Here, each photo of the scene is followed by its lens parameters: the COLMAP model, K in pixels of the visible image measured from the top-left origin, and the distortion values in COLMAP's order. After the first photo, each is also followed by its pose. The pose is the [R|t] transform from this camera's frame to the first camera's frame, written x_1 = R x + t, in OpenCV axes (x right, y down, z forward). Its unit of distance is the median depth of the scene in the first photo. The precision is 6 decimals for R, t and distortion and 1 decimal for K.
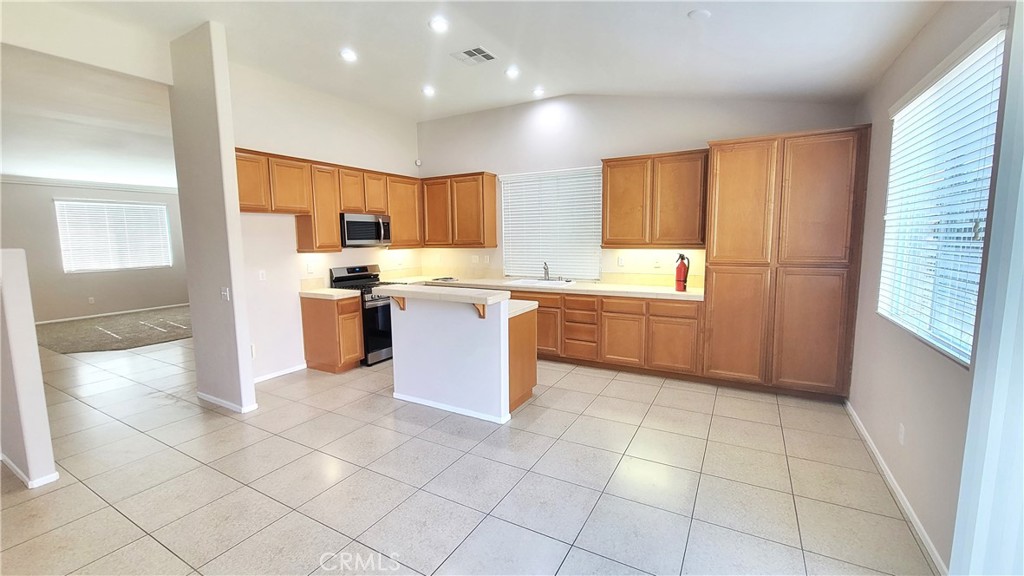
lens RADIAL K [[421.2, 0, 513.9], [0, 421.2, 285.5], [0, 0, 1]] dist [0.000301, -0.001242]
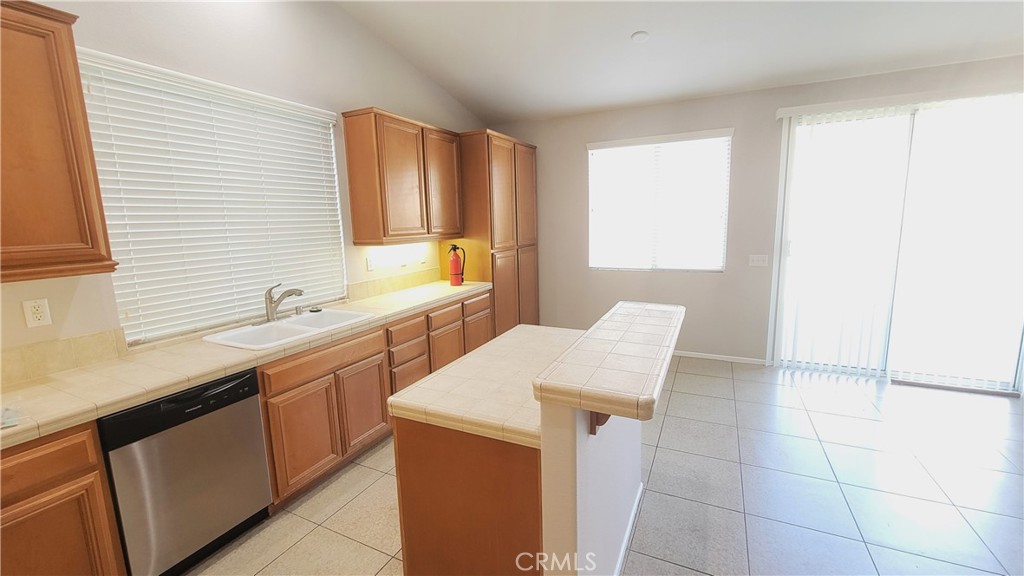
lens RADIAL K [[421.2, 0, 510.7], [0, 421.2, 282.6], [0, 0, 1]] dist [0.000301, -0.001242]
pose [[-0.059261, -0.127977, 0.990005, -0.506104], [0.149878, 0.979365, 0.135574, -0.098563], [-0.986927, 0.156414, -0.038858, 0.922612]]
